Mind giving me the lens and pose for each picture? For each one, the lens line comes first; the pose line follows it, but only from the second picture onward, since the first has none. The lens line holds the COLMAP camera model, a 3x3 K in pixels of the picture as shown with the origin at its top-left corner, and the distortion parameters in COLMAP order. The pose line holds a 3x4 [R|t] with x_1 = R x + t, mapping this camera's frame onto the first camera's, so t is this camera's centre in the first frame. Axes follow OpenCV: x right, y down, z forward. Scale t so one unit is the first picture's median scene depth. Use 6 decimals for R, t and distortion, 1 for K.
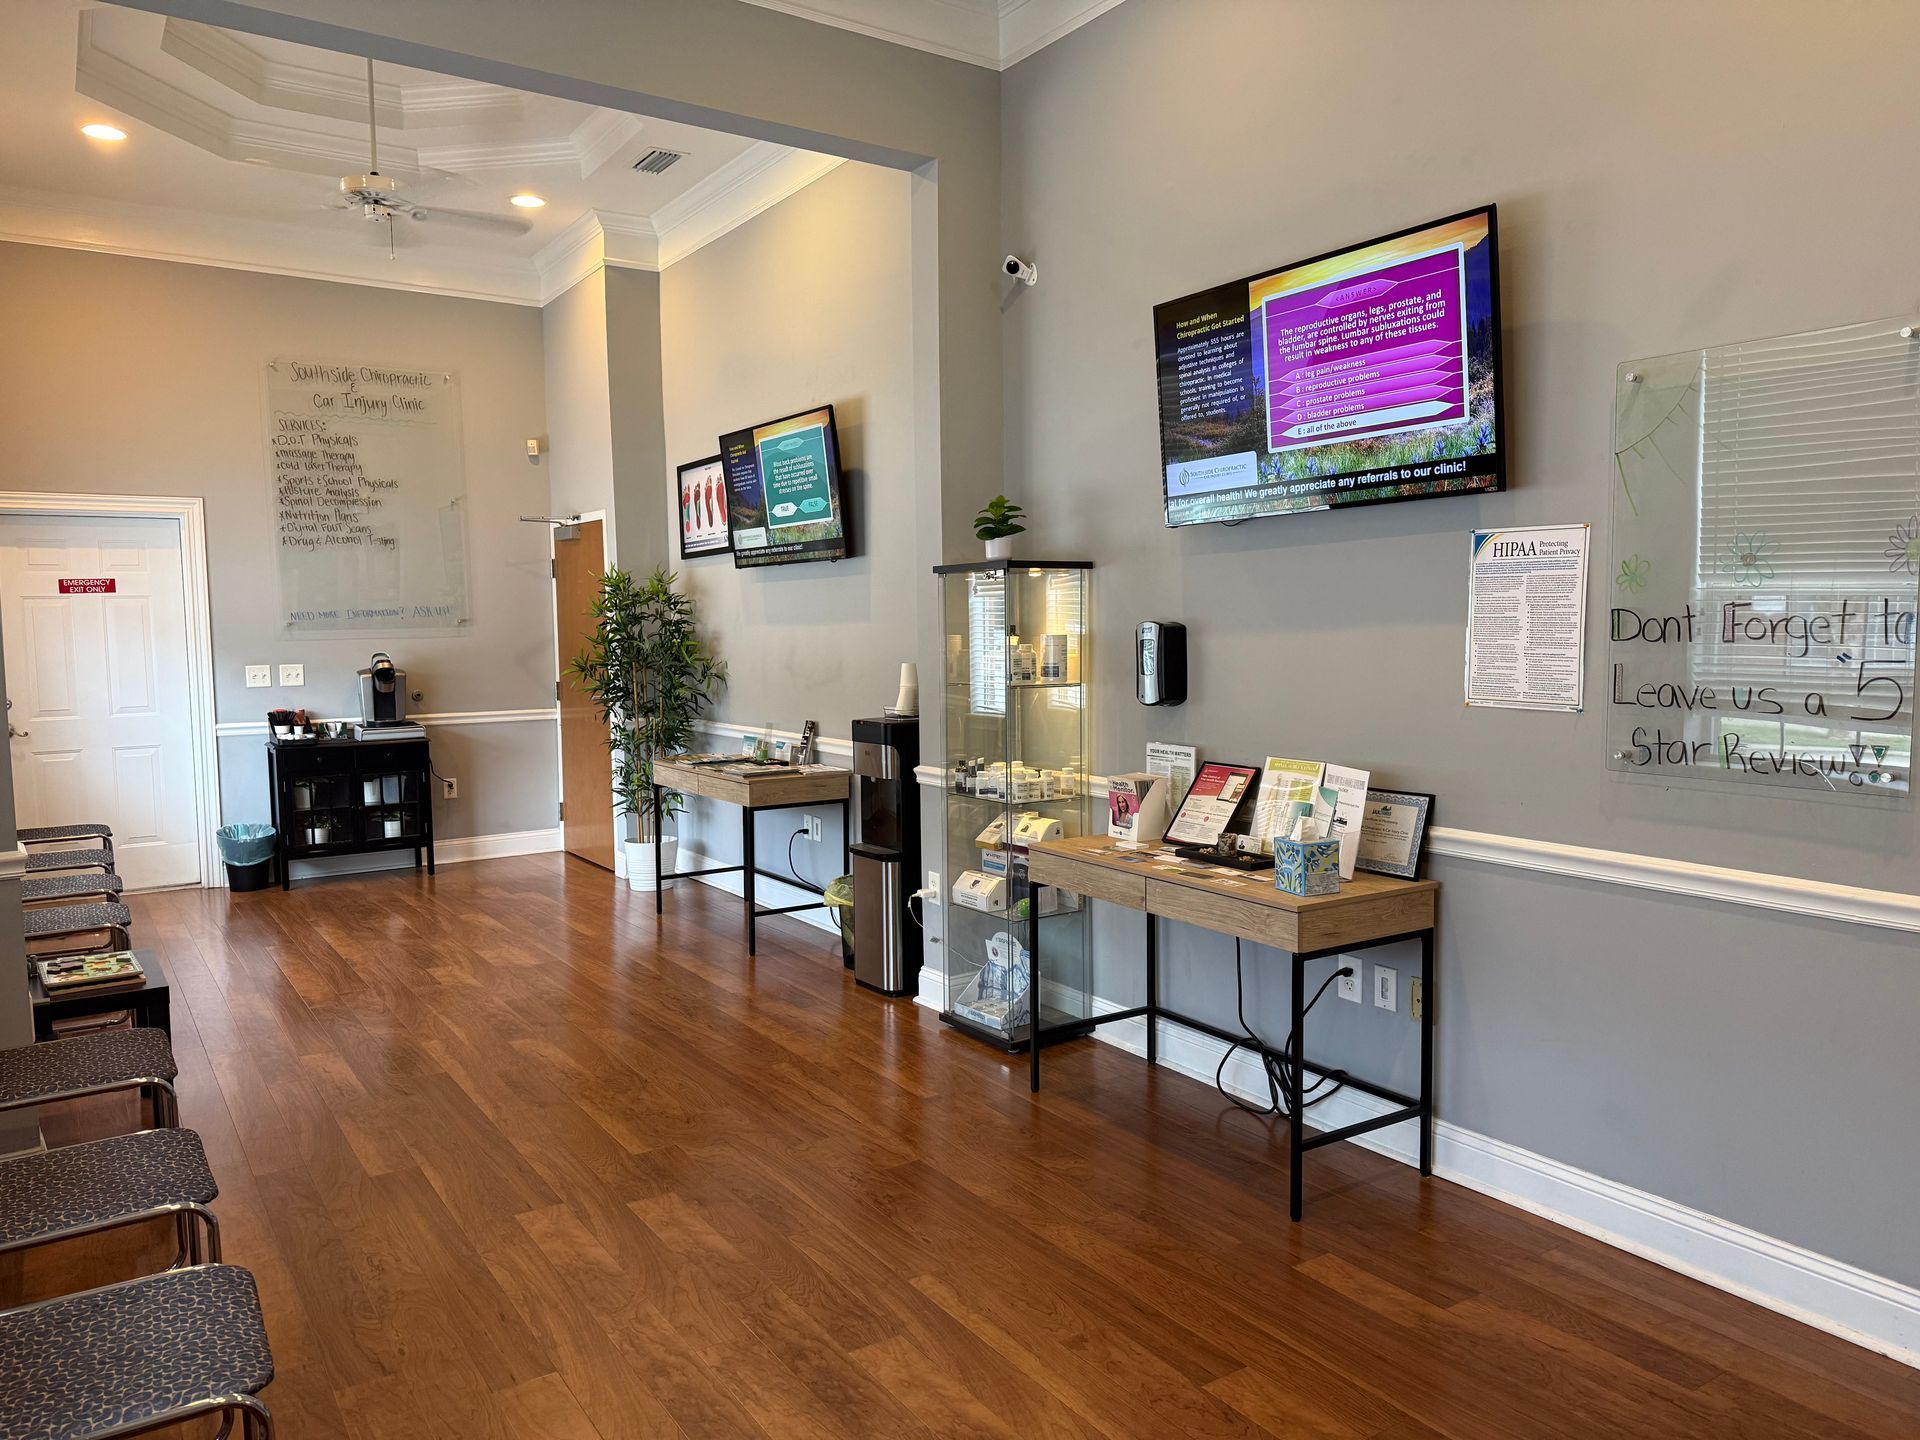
lens RADIAL K [[1345.5, 0, 960.0], [0, 1345.5, 720.0], [0, 0, 1]] dist [-0.002007, -0.004445]
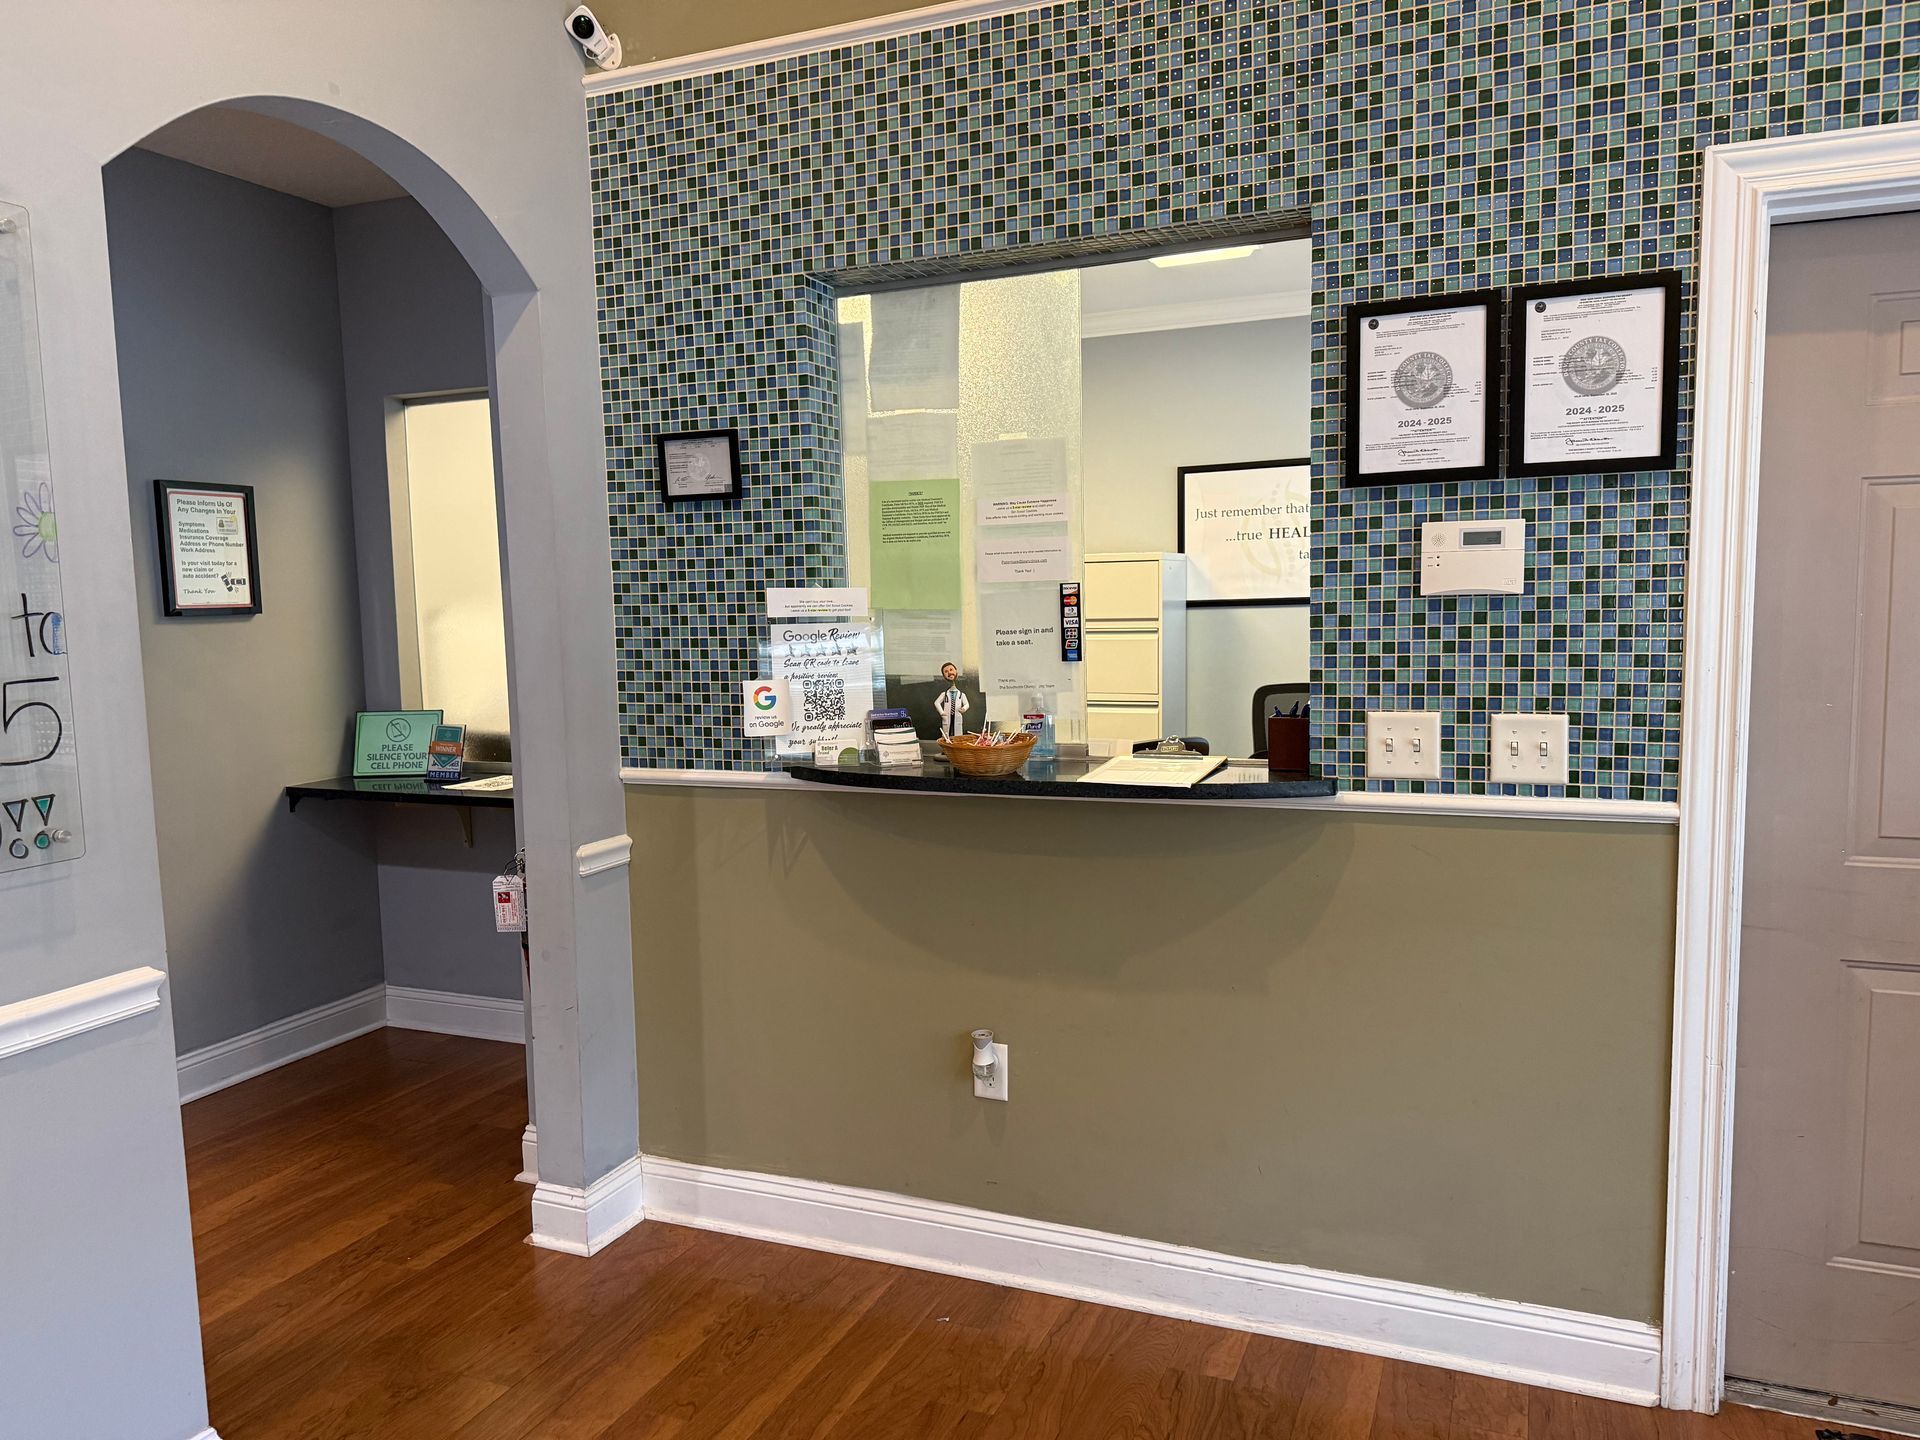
lens RADIAL K [[1320.6, 0, 960.0], [0, 1320.6, 720.0], [0, 0, 1]] dist [0.062309, -0.001411]
pose [[-0.552003, -0.055752, 0.831977, -0.142486], [0.092607, 0.987491, 0.127616, -0.053037], [-0.828684, 0.147491, -0.539934, 0.750234]]
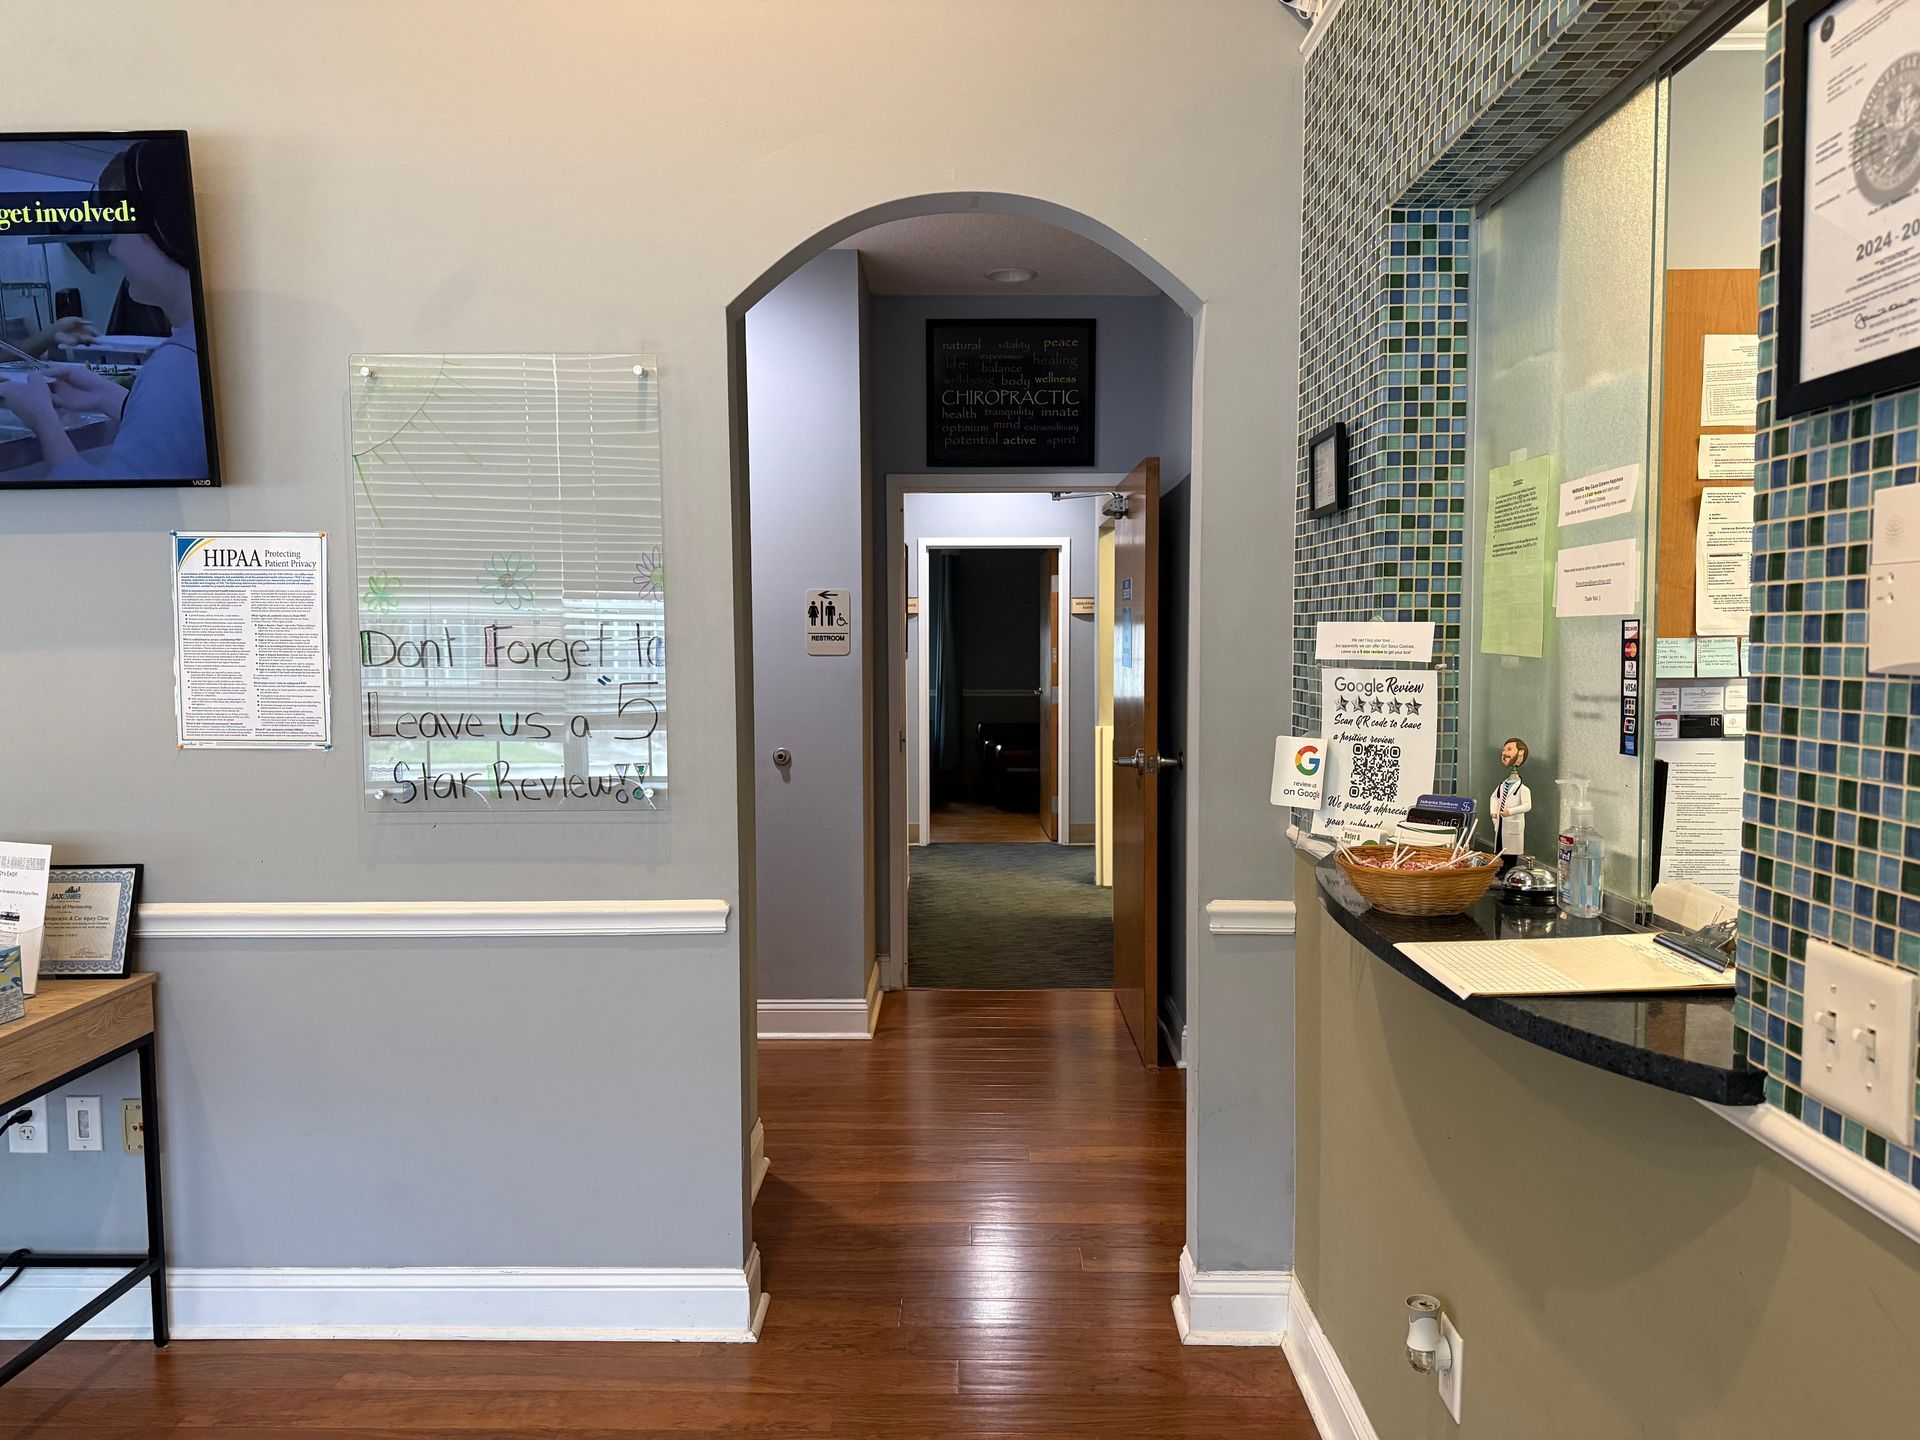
lens RADIAL K [[1345.5, 0, 960.0], [0, 1345.5, 720.0], [0, 0, 1]] dist [-0.002007, -0.004445]
pose [[0.558865, -0.045737, 0.827996, -0.028828], [0.060424, 0.998070, 0.014348, -0.011324], [-0.827054, 0.042012, 0.560550, 0.160677]]
